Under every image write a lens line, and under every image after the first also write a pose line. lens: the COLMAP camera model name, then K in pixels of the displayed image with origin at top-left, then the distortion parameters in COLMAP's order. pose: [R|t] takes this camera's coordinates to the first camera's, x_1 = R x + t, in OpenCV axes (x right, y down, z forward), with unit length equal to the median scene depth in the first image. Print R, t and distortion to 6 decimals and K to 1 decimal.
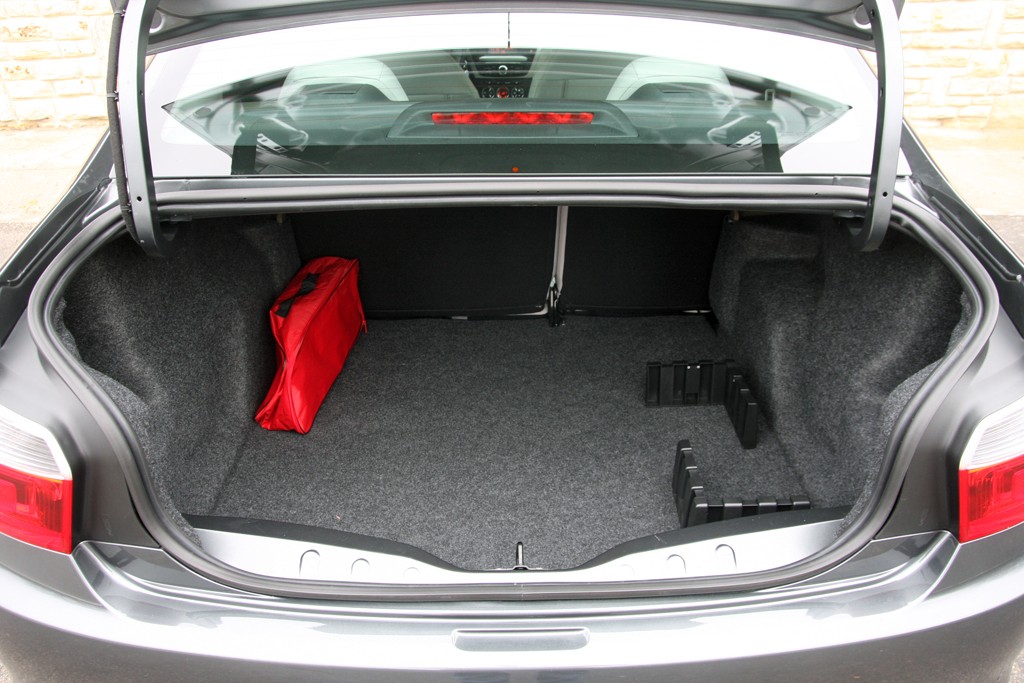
lens RADIAL K [[767.3, 0, 546.7], [0, 767.3, 338.8], [0, 0, 1]] dist [-0.139487, 0.080555]
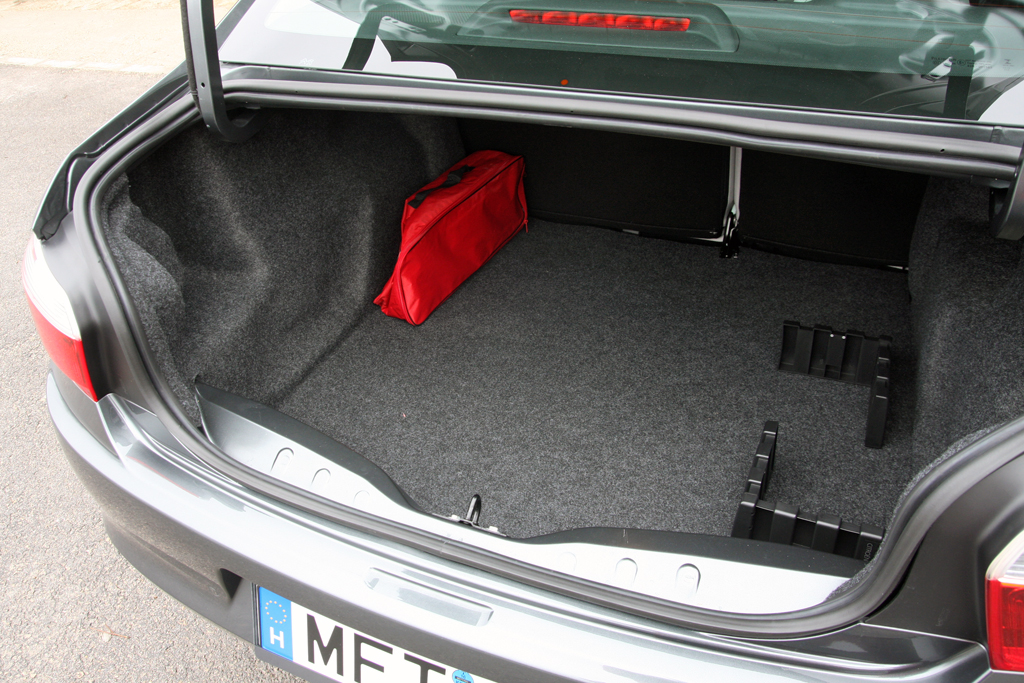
lens RADIAL K [[767.3, 0, 546.7], [0, 767.3, 338.8], [0, 0, 1]] dist [-0.139487, 0.080555]
pose [[0.910275, 0.201033, -0.361918, 0.222850], [-0.148613, 0.974594, 0.167571, -0.057245], [0.386411, -0.098750, 0.917025, 0.128430]]
